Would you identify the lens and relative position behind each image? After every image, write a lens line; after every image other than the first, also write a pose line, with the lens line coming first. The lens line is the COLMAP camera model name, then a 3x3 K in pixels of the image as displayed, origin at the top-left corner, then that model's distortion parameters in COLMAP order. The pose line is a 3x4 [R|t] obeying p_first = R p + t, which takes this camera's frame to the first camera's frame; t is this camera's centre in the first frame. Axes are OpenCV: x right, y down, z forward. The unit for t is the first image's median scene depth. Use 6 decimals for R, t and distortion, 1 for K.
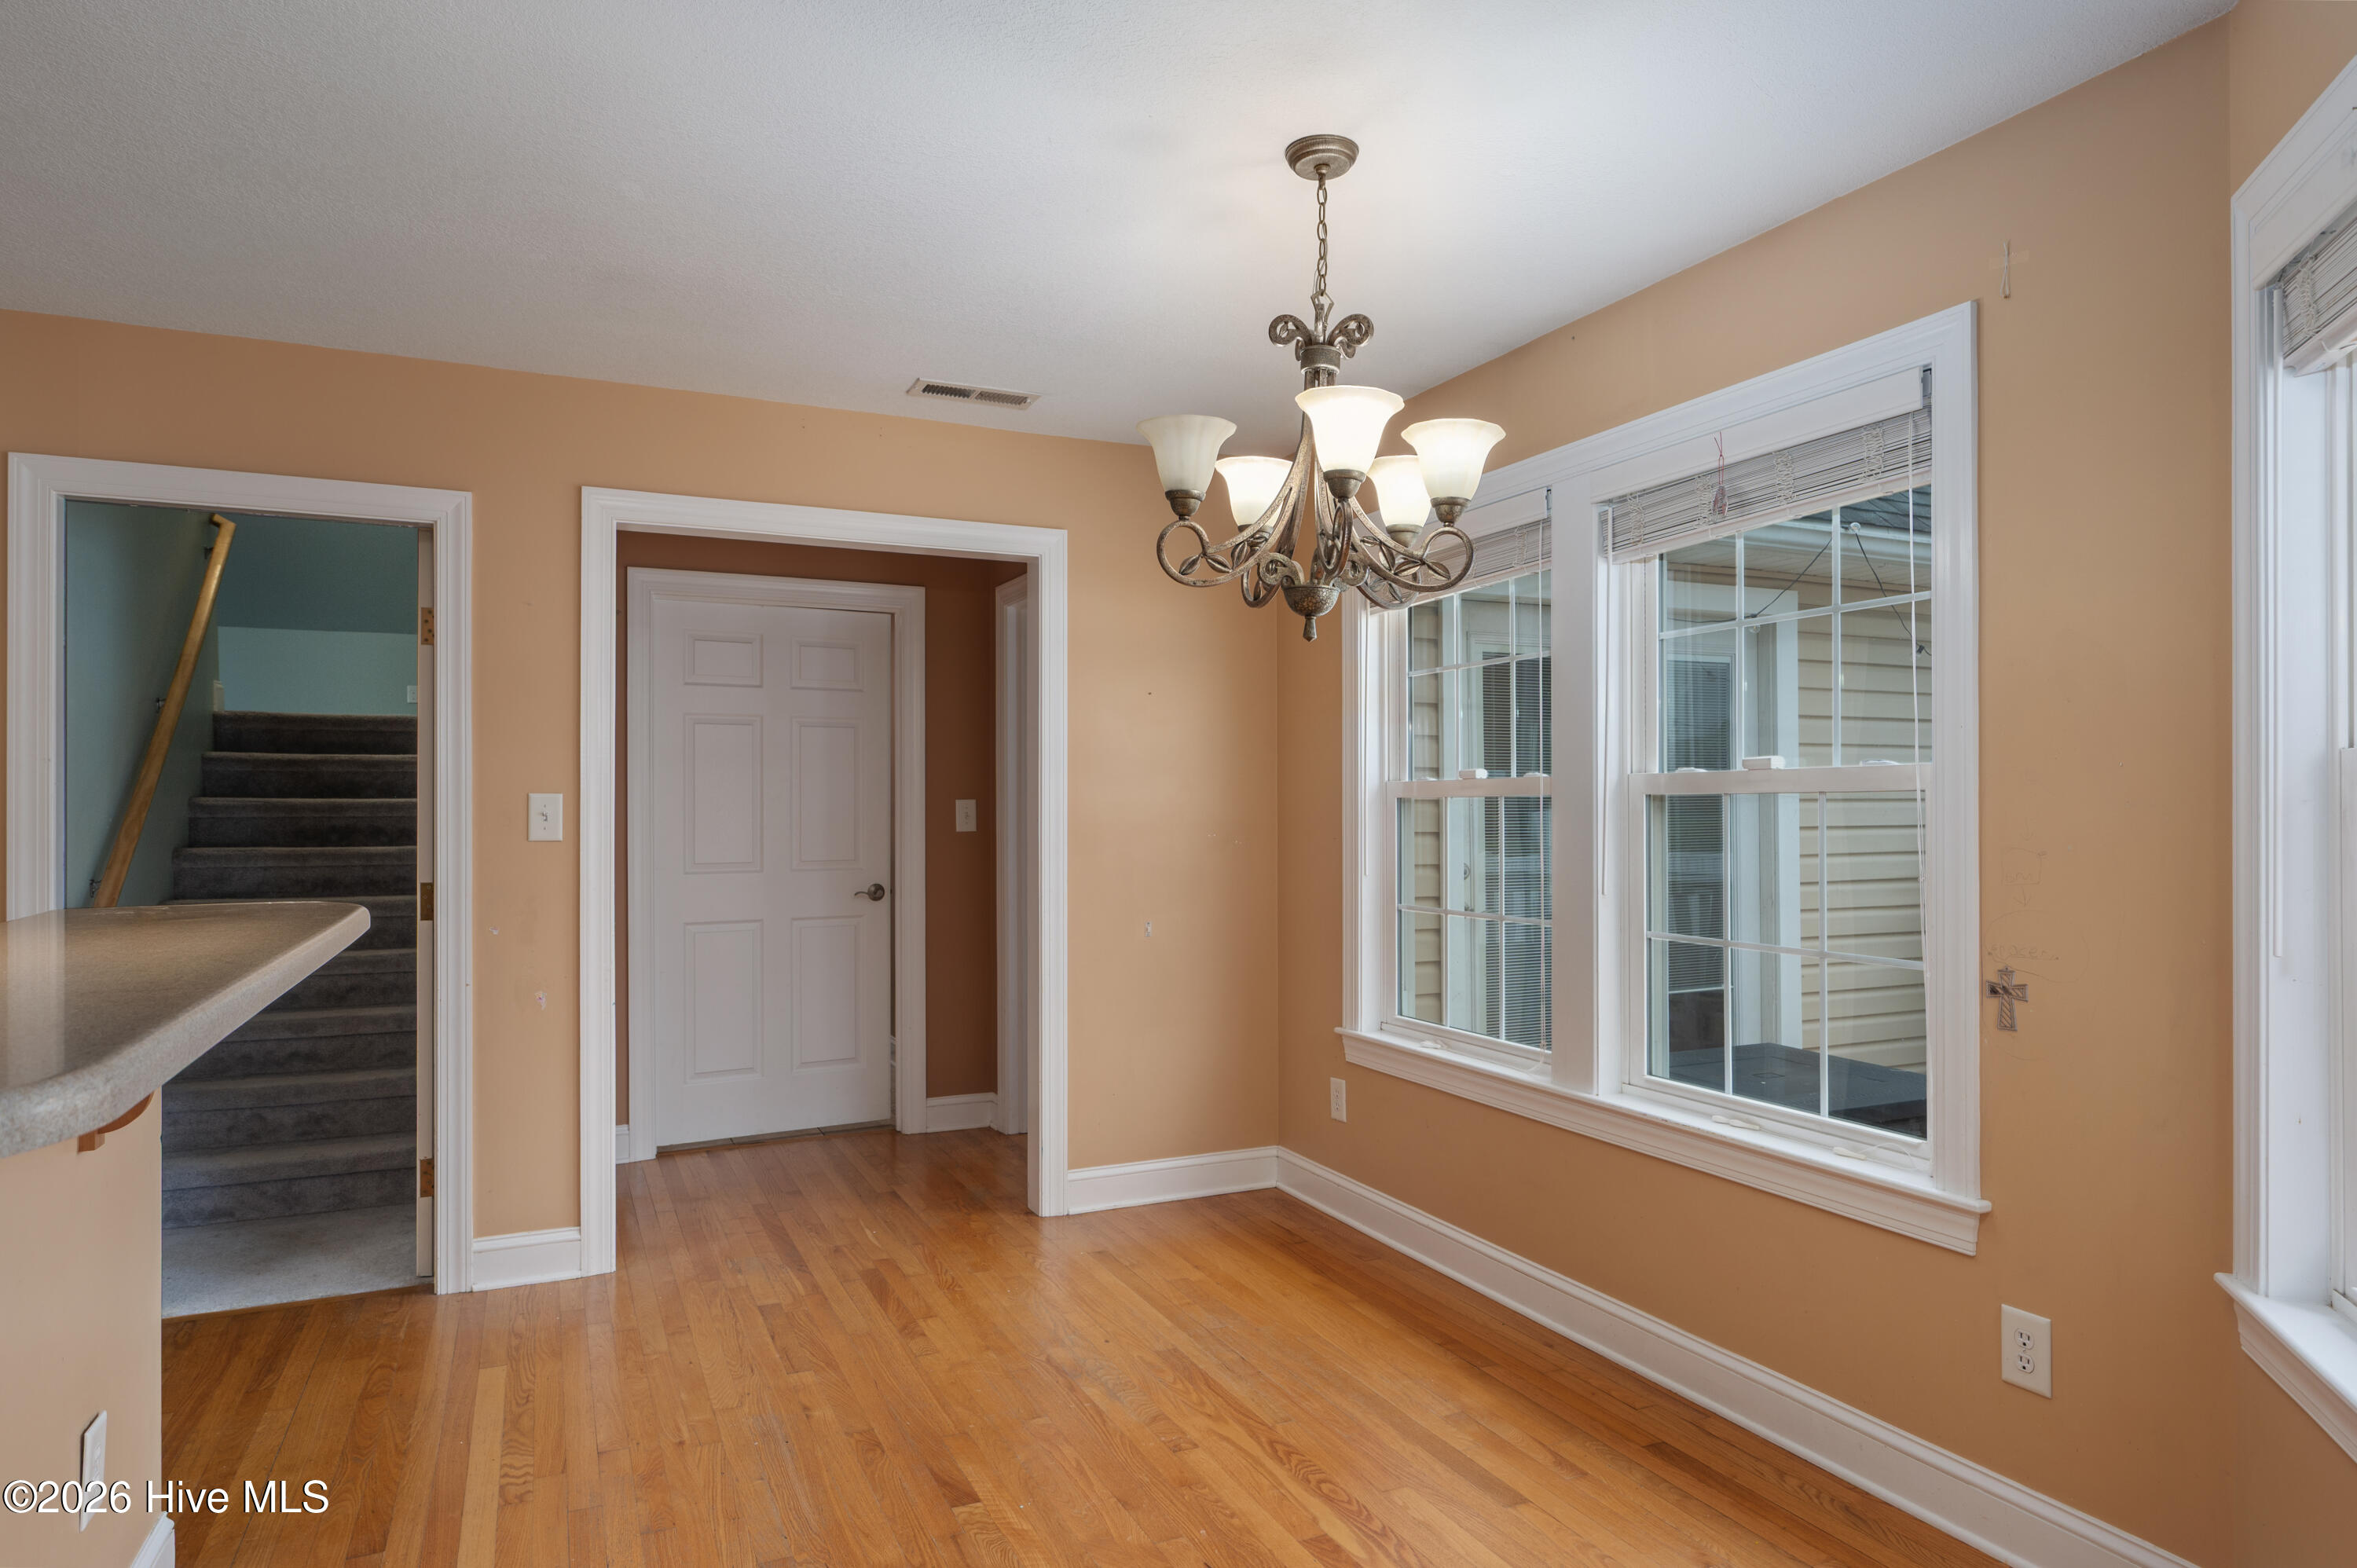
lens RADIAL K [[1386.7, 0, 1180.1], [0, 1386.7, 795.0], [0, 0, 1]] dist [-0.000463, 0.000378]
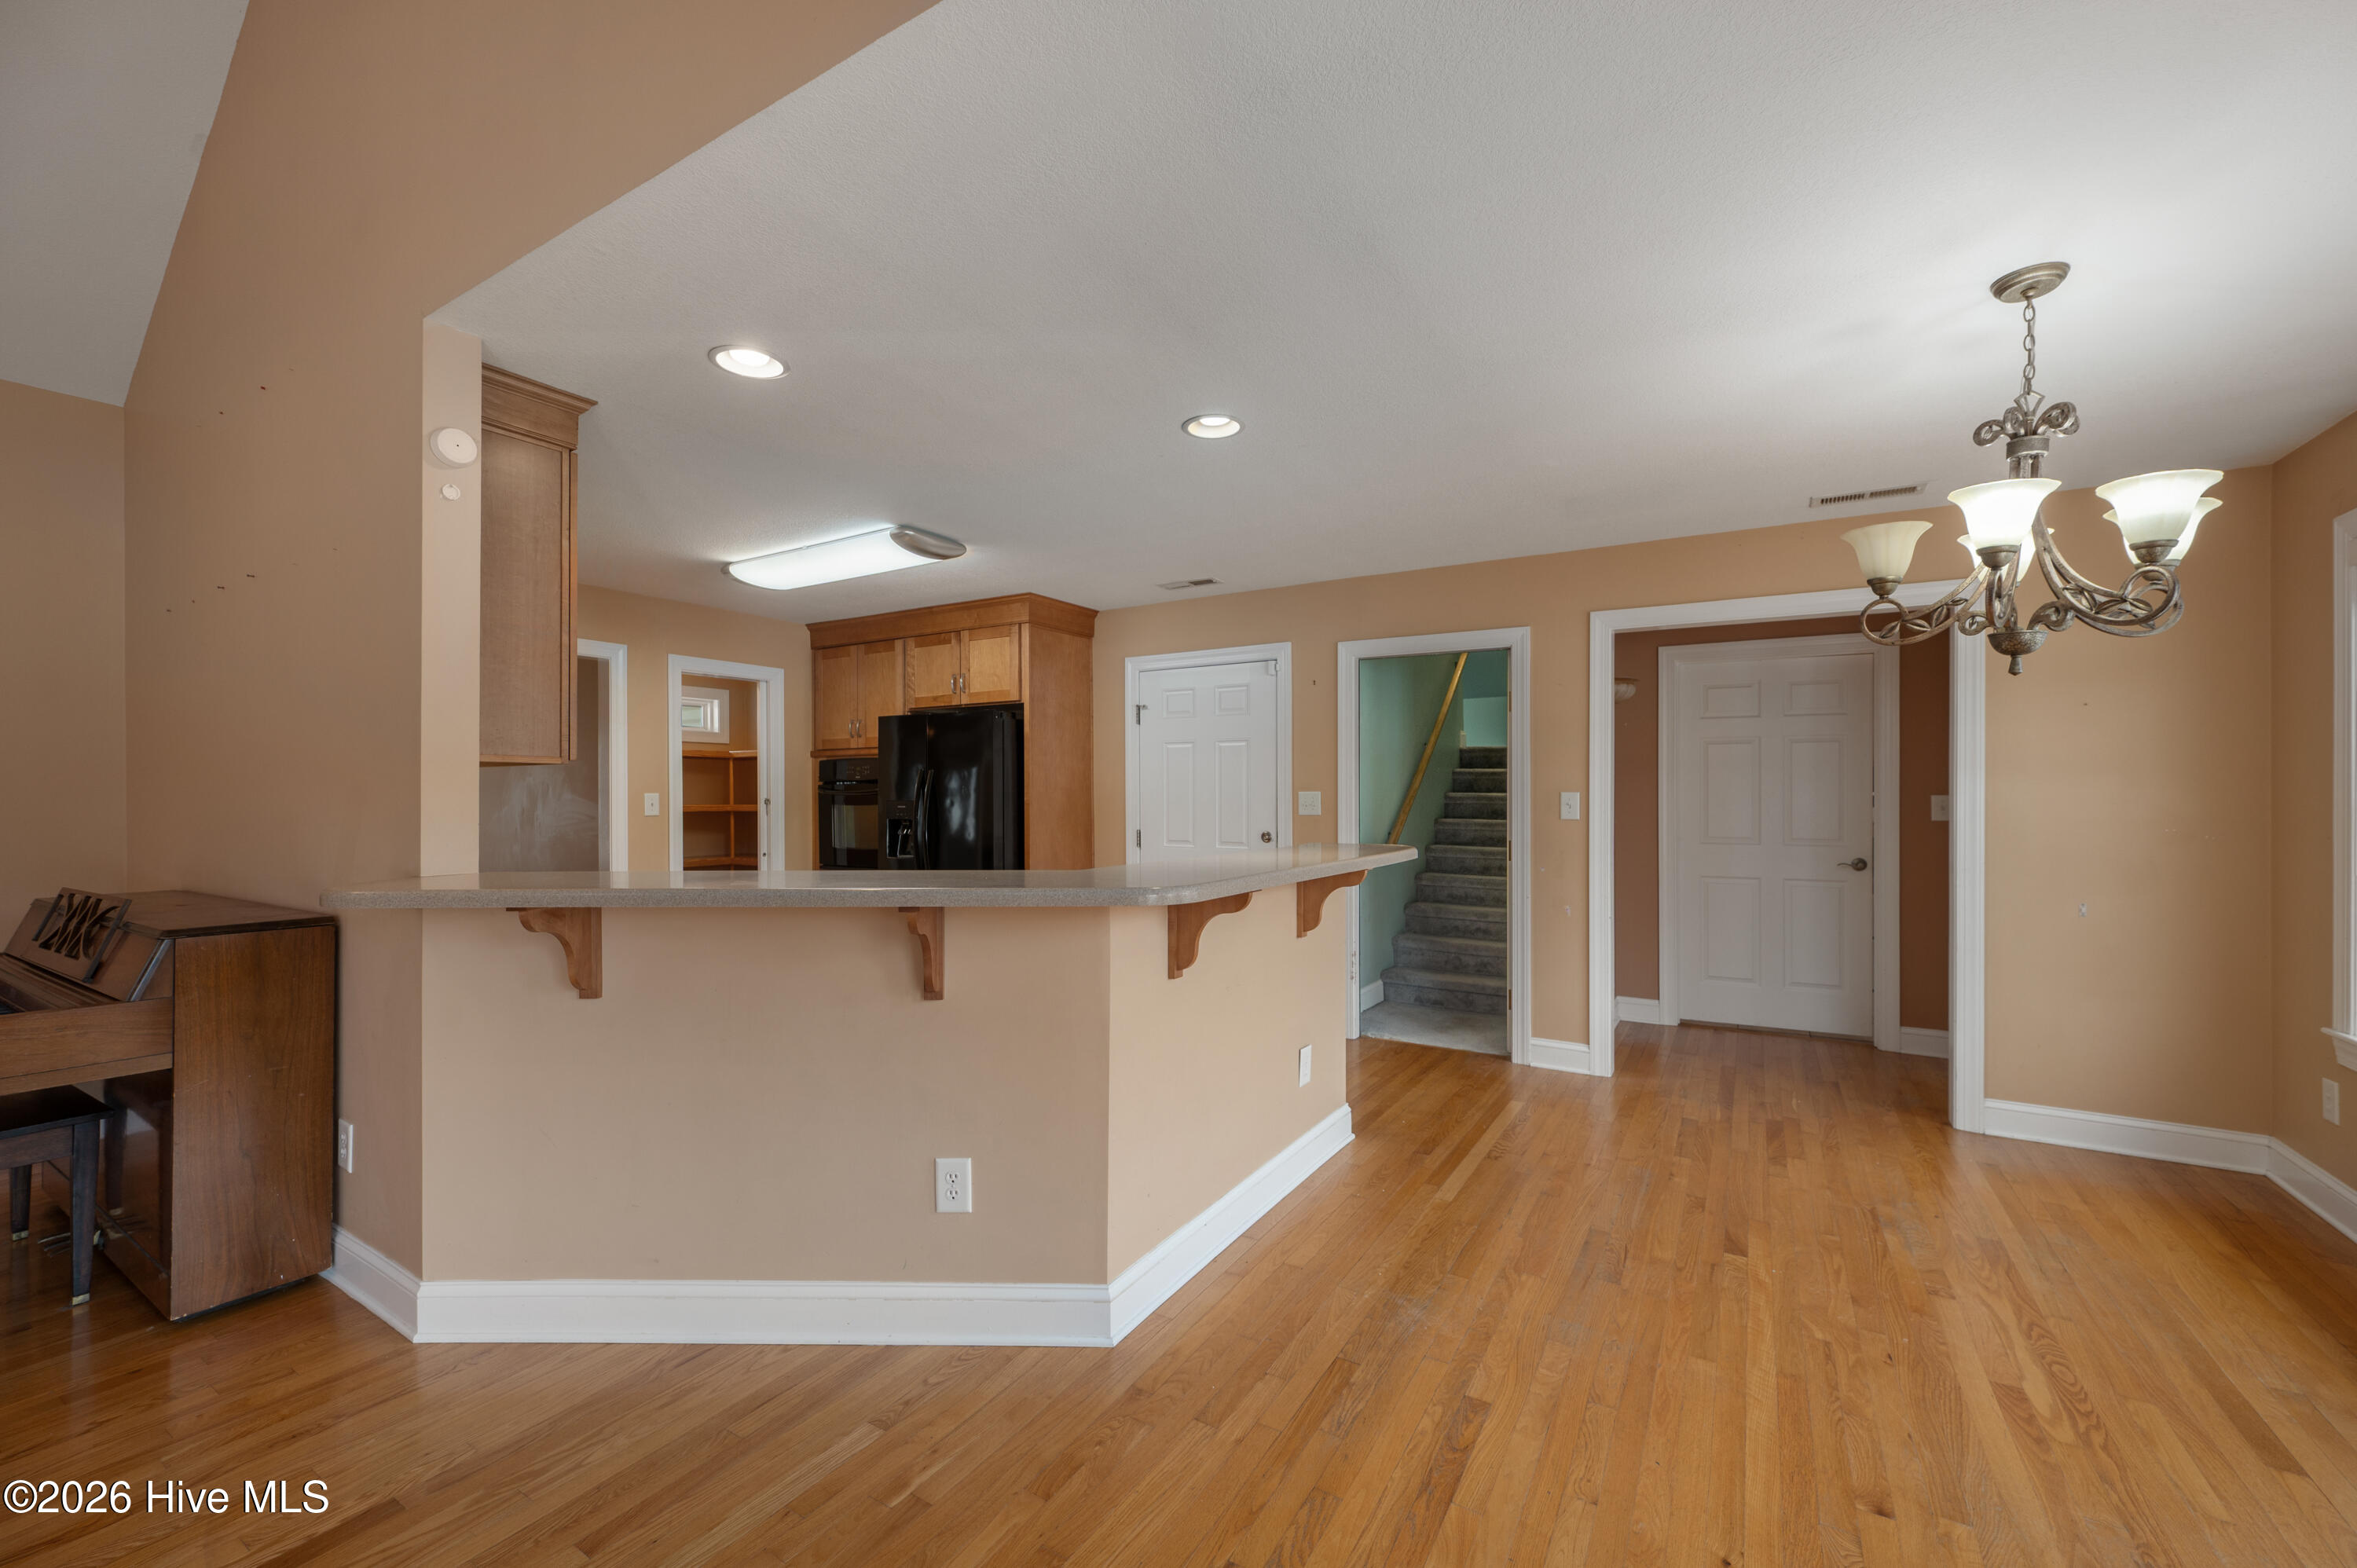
lens RADIAL K [[976.8, 0, 1184.6], [0, 976.8, 797.9], [0, 0, 1]] dist [-0.004890, 0.001905]
pose [[0.551709, 0.007405, -0.834004, 0.296965], [0.002836, 0.999938, 0.010754, -0.008456], [0.834032, -0.008298, 0.551654, -0.079166]]
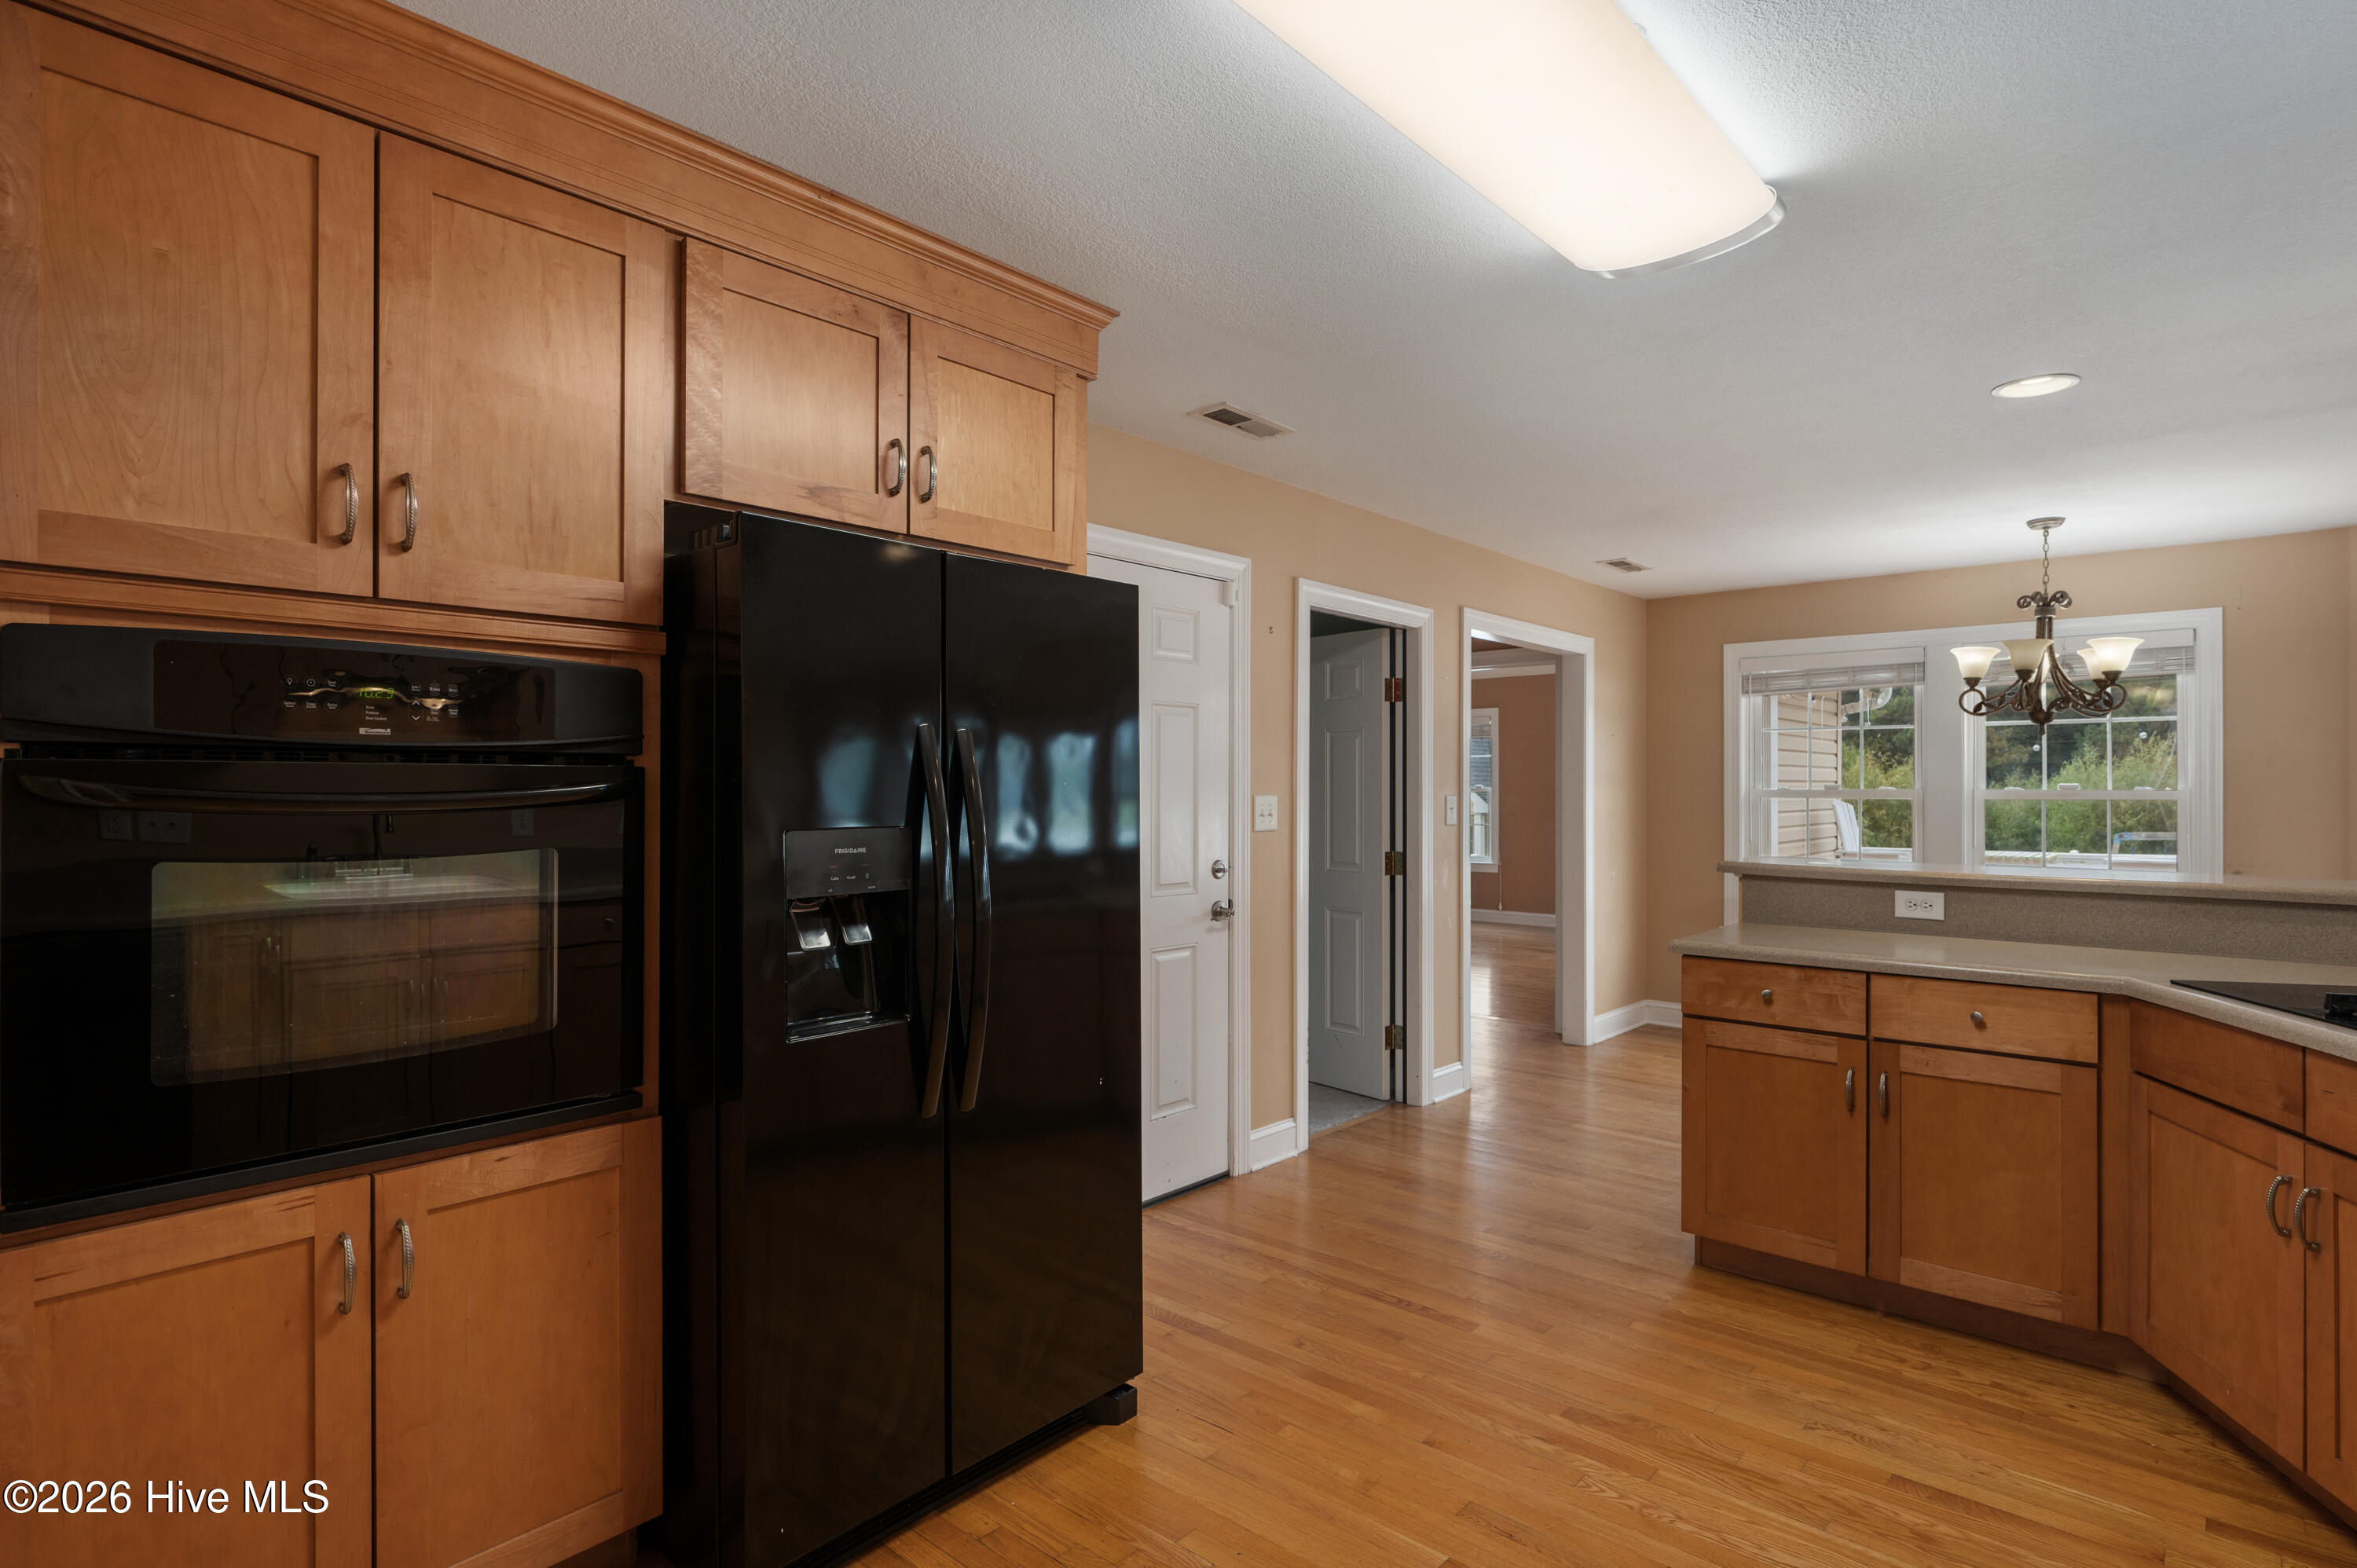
lens RADIAL K [[1216.1, 0, 1167.2], [0, 1216.1, 790.6], [0, 0, 1]] dist [0.001352, -0.000551]
pose [[0.915450, 0.007275, 0.402366, -1.257559], [-0.010687, 0.999923, 0.006234, -0.010997], [-0.402290, -0.010007, 0.915458, -0.159805]]
